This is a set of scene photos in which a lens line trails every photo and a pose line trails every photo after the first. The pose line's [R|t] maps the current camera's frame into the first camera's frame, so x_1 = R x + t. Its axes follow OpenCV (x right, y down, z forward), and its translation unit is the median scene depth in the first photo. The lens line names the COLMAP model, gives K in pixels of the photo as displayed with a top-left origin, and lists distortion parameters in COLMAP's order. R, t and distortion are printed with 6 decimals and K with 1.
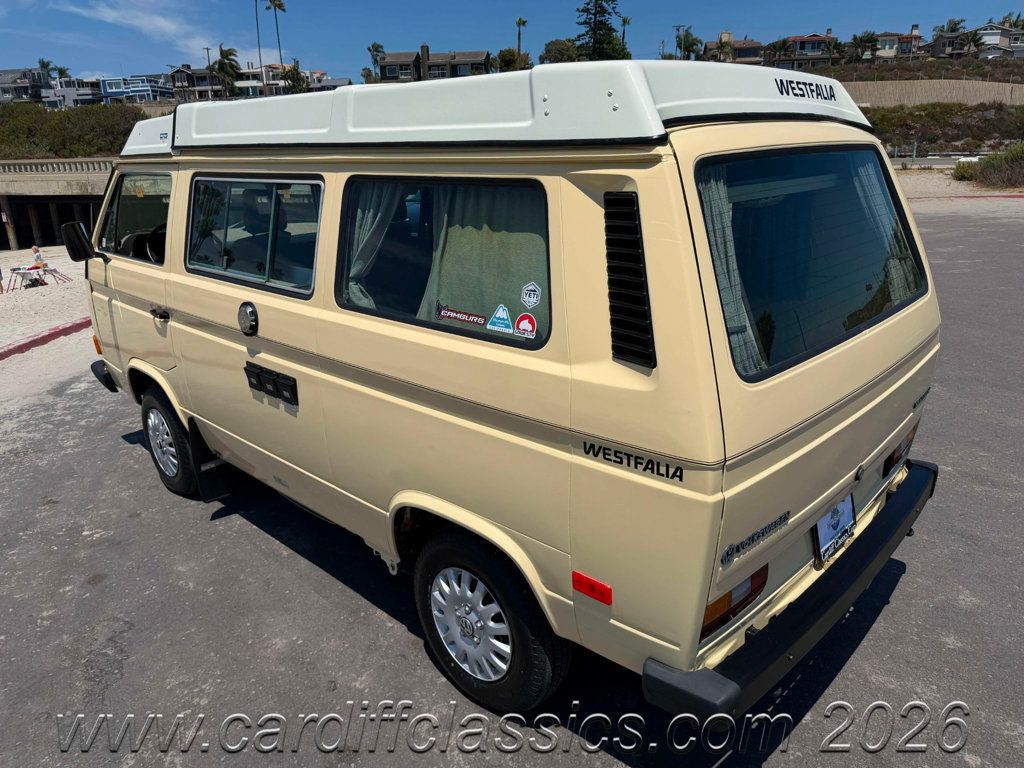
lens RADIAL K [[733.1, 0, 496.7], [0, 733.1, 386.0], [0, 0, 1]] dist [0.072391, -0.097894]
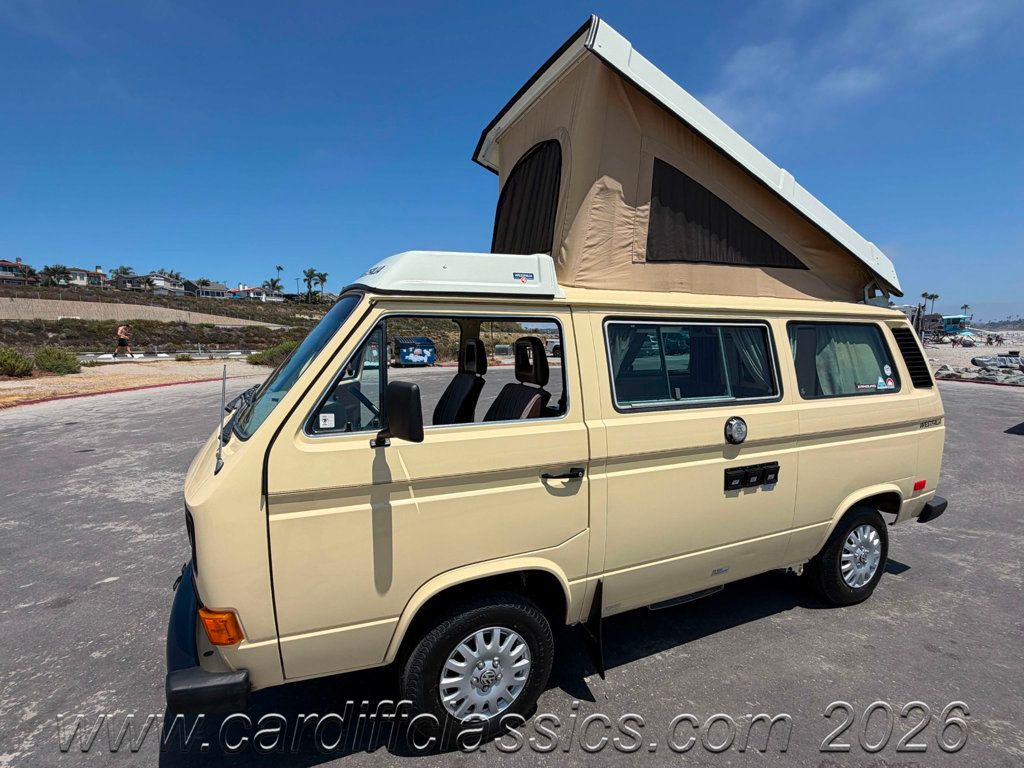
lens RADIAL K [[490.3, 0, 510.9], [0, 490.3, 381.2], [0, 0, 1]] dist [0.000358, -0.000396]
pose [[0.356525, -0.053331, 0.932762, -1.338098], [0.281941, 0.957967, -0.052993, -0.252185], [-0.890730, 0.281877, 0.356575, 1.115053]]
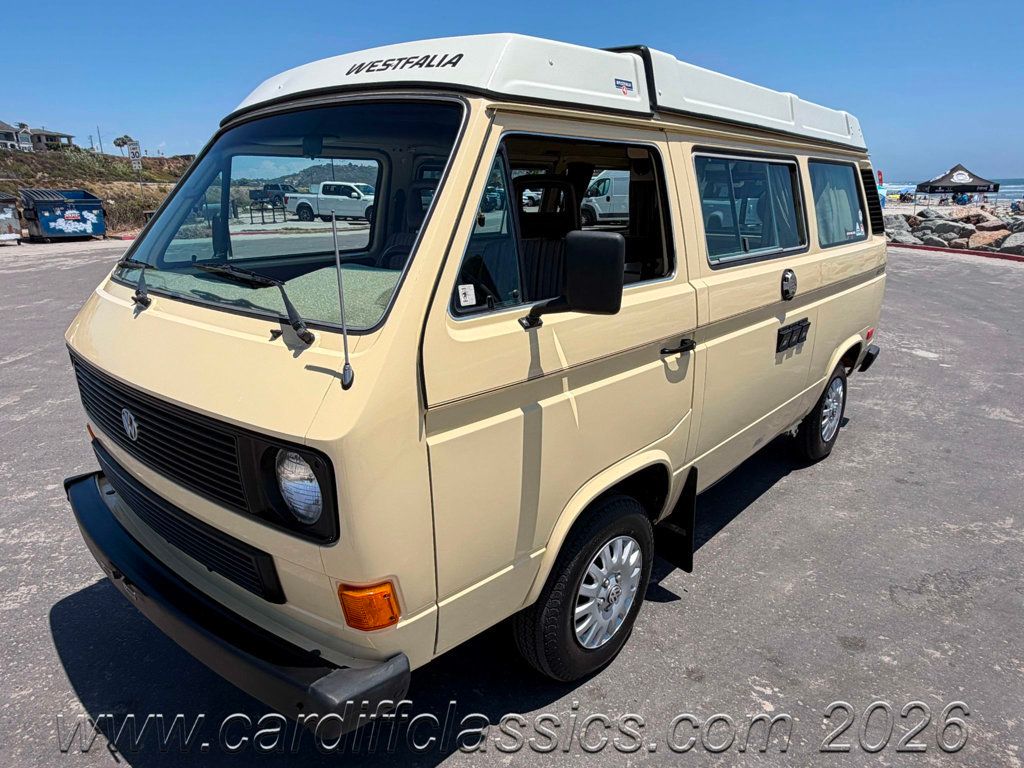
lens RADIAL K [[664.4, 0, 514.3], [0, 664.4, 387.8], [0, 0, 1]] dist [0.005882, 0.001224]
pose [[-0.065634, -0.254463, 0.964853, -1.419027], [0.317103, 0.911494, 0.261962, -0.369755], [-0.946117, 0.323151, 0.020866, 1.544898]]
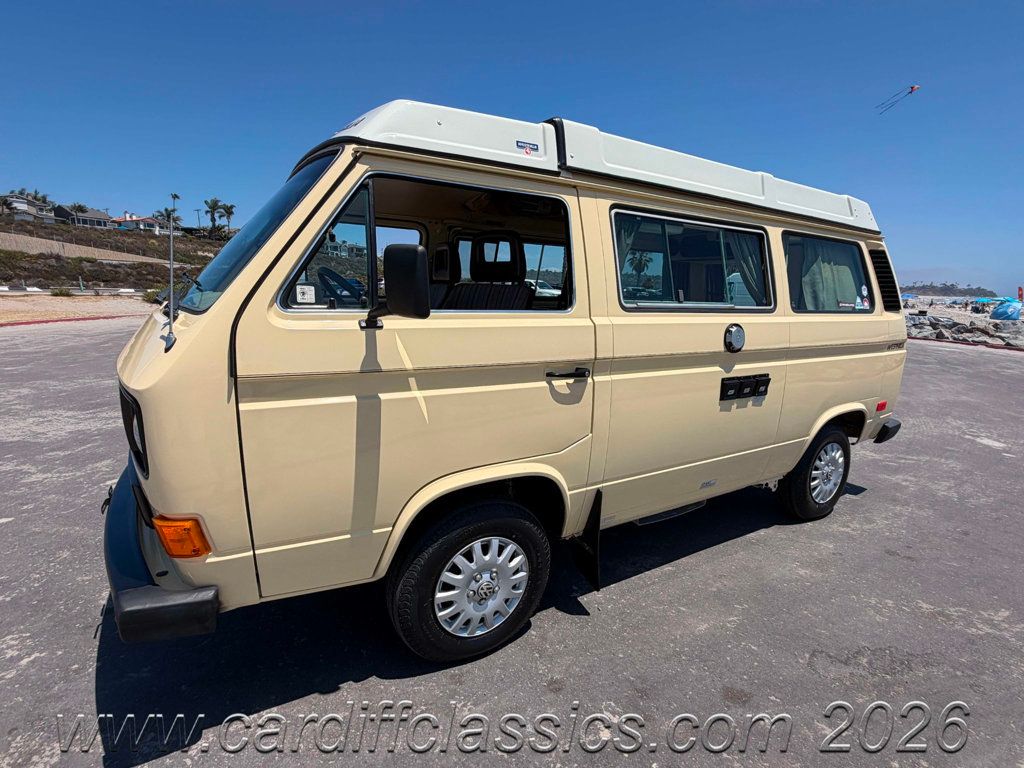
lens RADIAL K [[509.3, 0, 511.7], [0, 509.3, 383.0], [0, 0, 1]] dist [0.002149, -0.000313]
pose [[0.230180, -0.140155, 0.963002, -1.318674], [0.268953, 0.960193, 0.075460, -0.194863], [-0.935244, 0.241633, 0.258712, 1.245963]]
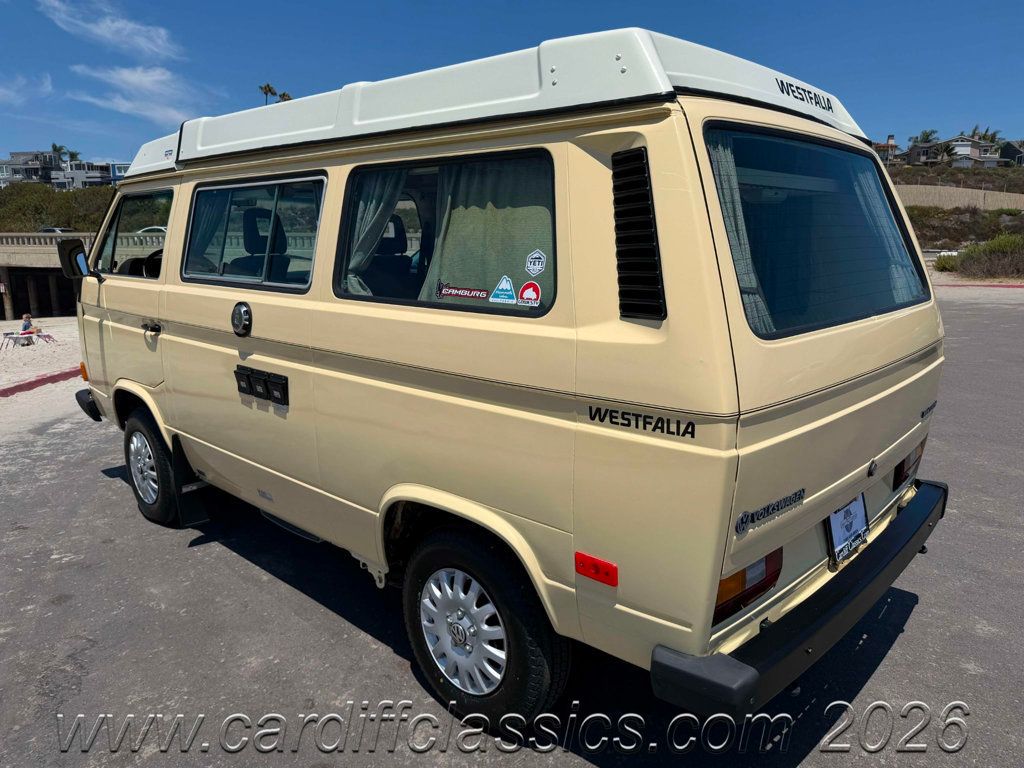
lens RADIAL K [[732.0, 0, 503.1], [0, 732.0, 384.7], [0, 0, 1]] dist [0.071353, -0.092535]
pose [[0.999570, 0.022901, 0.018292, -0.008008], [-0.020583, 0.992779, -0.118176, 0.112915], [-0.020867, 0.117749, 0.992824, 0.037223]]
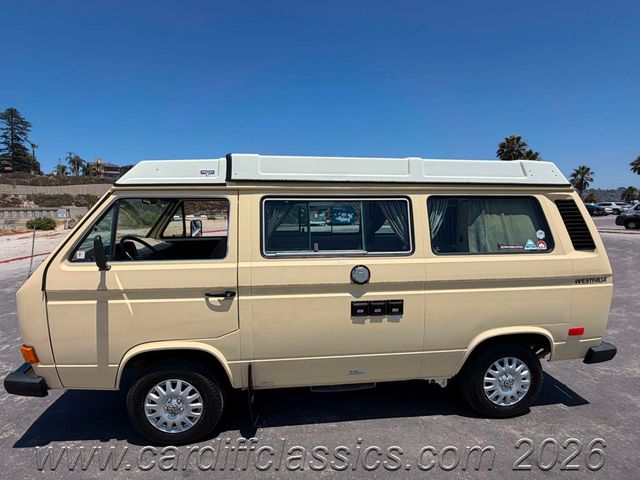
lens RADIAL K [[331.1, 0, 320.0], [0, 331.1, 240.0], [0, 0, 1]] dist [0.000830, 0.000592]
pose [[0.632959, -0.054743, 0.772247, -1.086628], [0.229040, 0.966086, -0.119244, -0.107423], [-0.739529, 0.252352, 0.624031, 0.616491]]
